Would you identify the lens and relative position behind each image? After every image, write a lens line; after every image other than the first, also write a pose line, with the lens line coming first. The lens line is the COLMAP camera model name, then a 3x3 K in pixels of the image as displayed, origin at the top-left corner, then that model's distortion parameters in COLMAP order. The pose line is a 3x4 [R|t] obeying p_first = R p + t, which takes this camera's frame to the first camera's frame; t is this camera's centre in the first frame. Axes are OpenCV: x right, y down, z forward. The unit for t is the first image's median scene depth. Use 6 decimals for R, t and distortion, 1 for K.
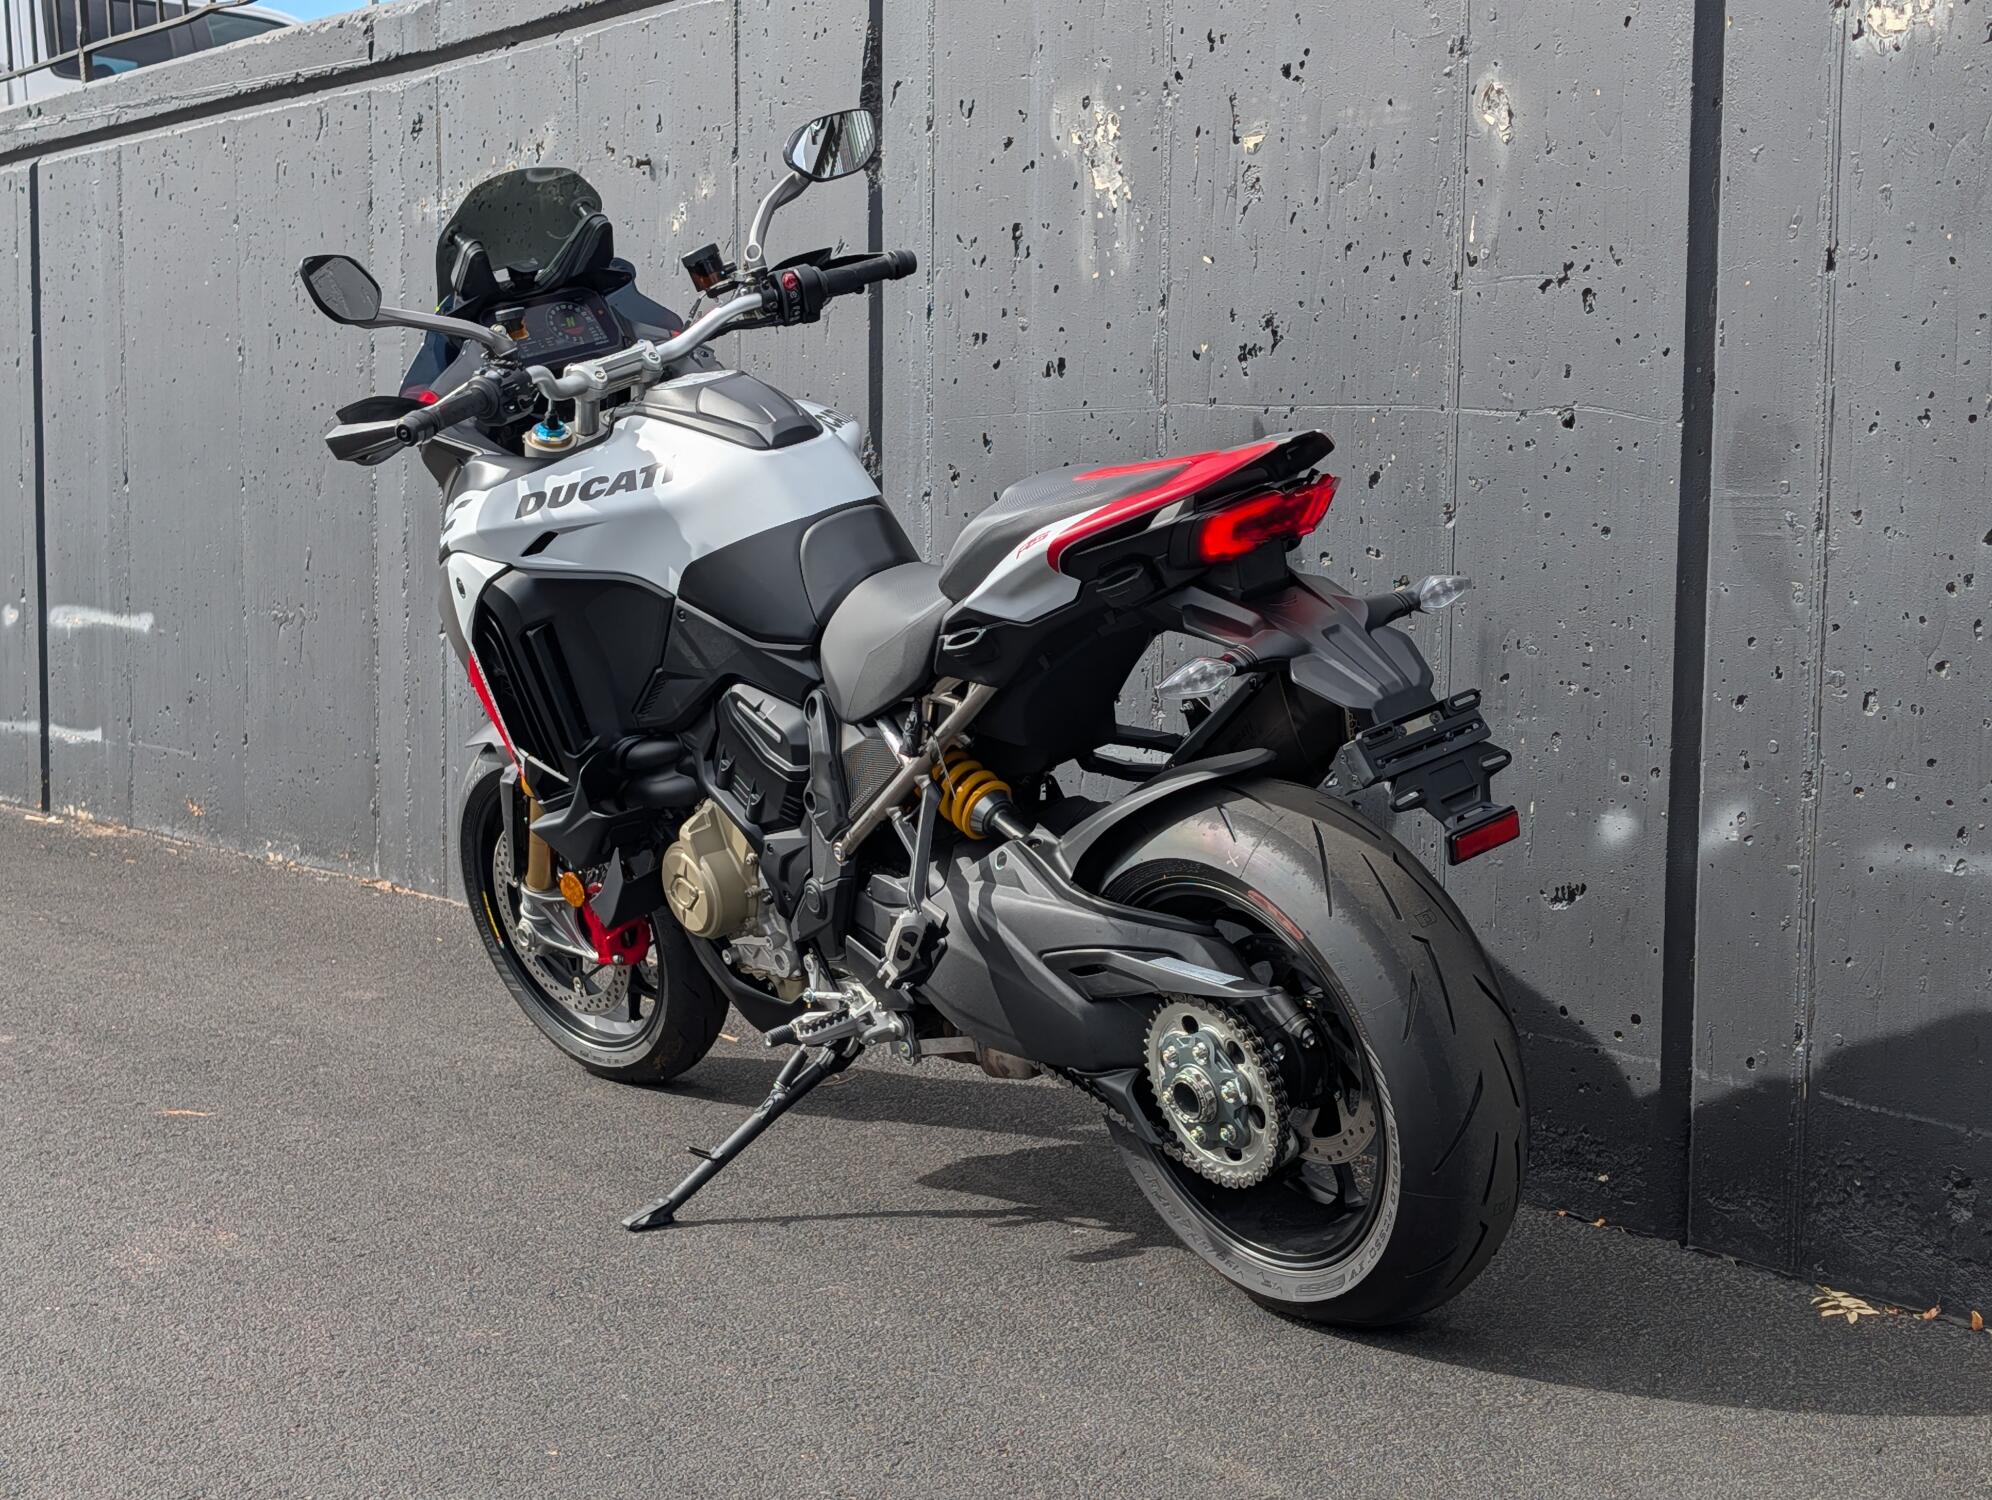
lens RADIAL K [[3063.7, 0, 956.4], [0, 3063.7, 795.0], [0, 0, 1]] dist [0.057795, 0.000000]
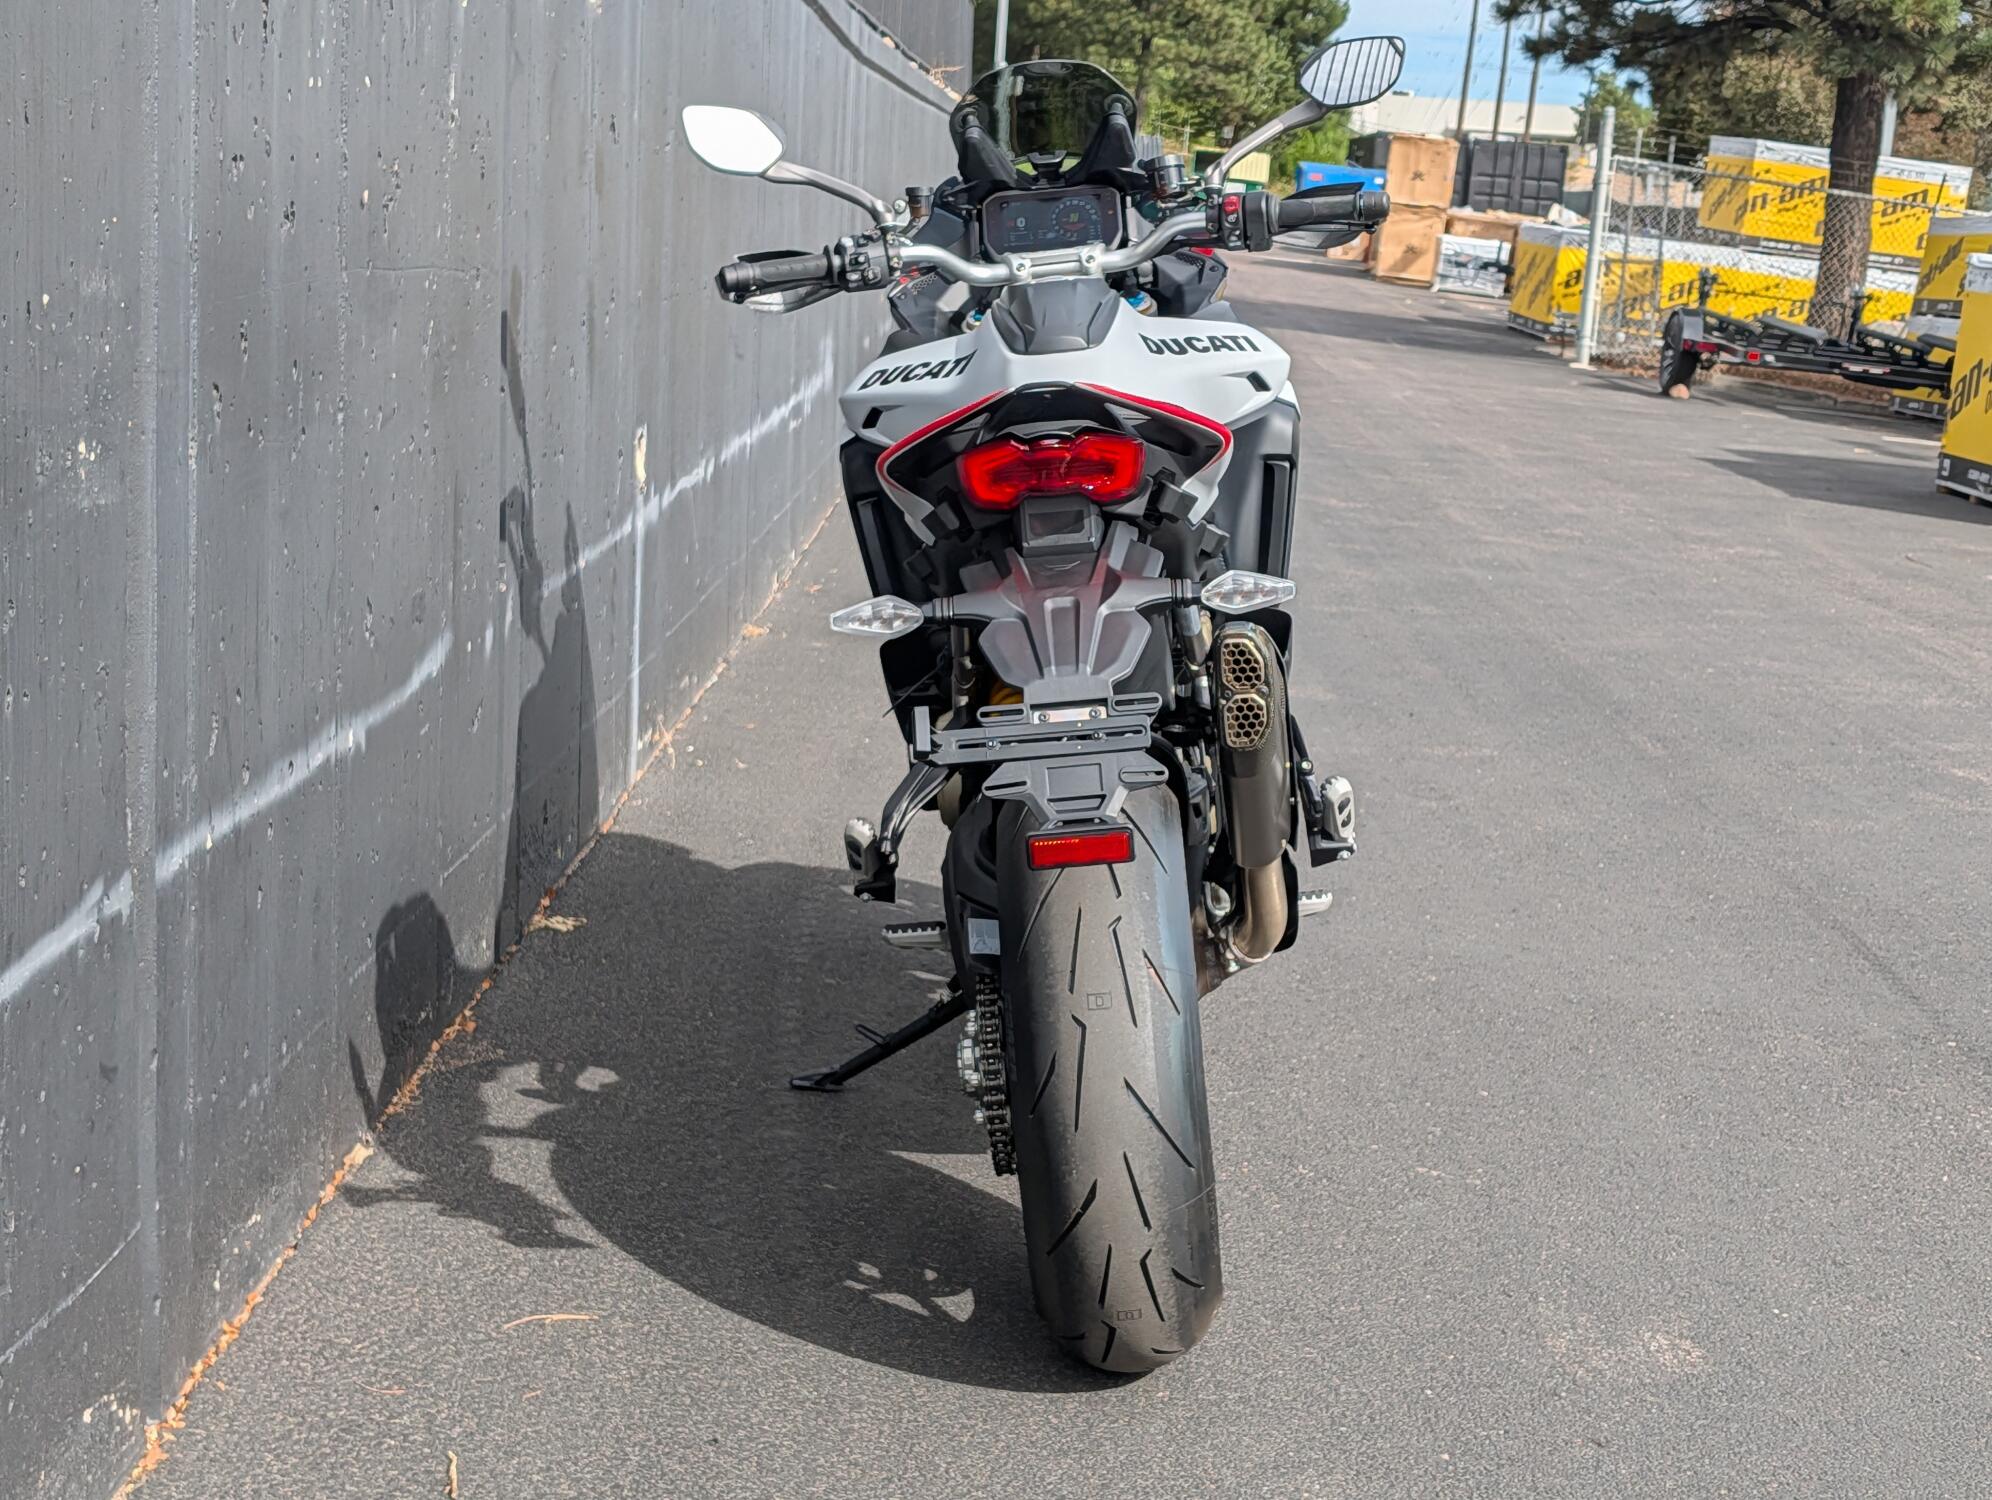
lens RADIAL K [[3063.7, 0, 1052.9], [0, 3063.7, 774.9], [0, 0, 1]] dist [0.057795, 0.000000]
pose [[-0.814220, -0.160087, 0.558048, -0.593175], [-0.002219, 0.962081, 0.272754, -0.249641], [-0.580552, 0.220844, -0.783701, 1.769981]]
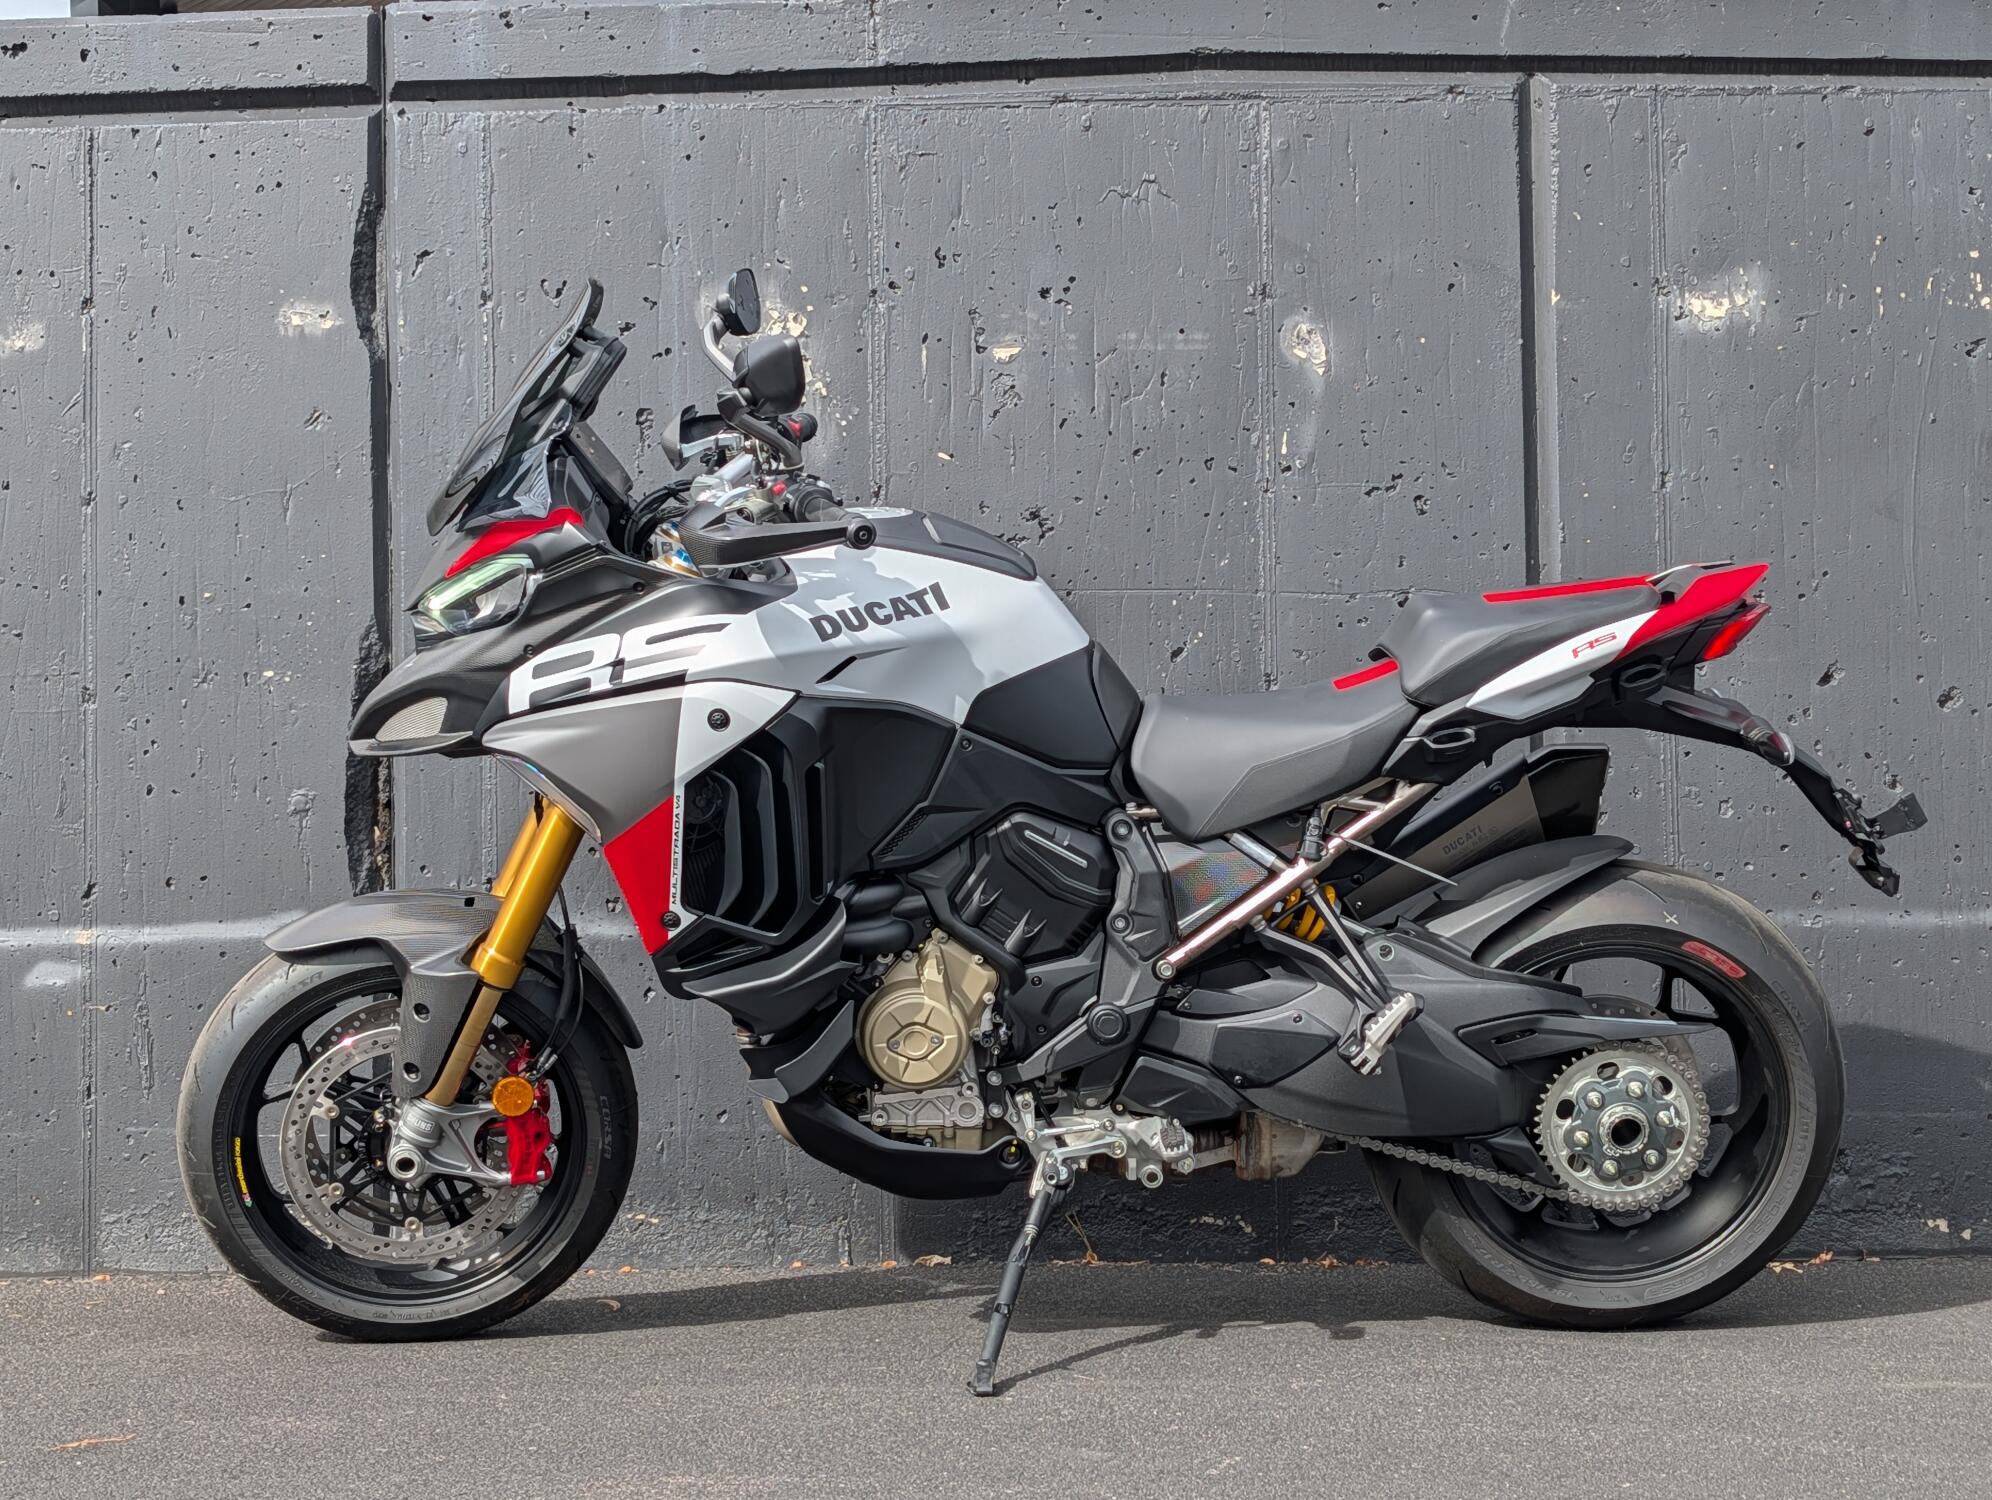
lens RADIAL K [[3063.7, 0, 992.2], [0, 3063.7, 747.3], [0, 0, 1]] dist [0.057795, 0.000000]
pose [[0.574969, 0.021892, 0.817882, -0.894793], [0.106247, 0.989180, -0.101169, 0.041637], [-0.811247, 0.145066, 0.566422, 0.453179]]
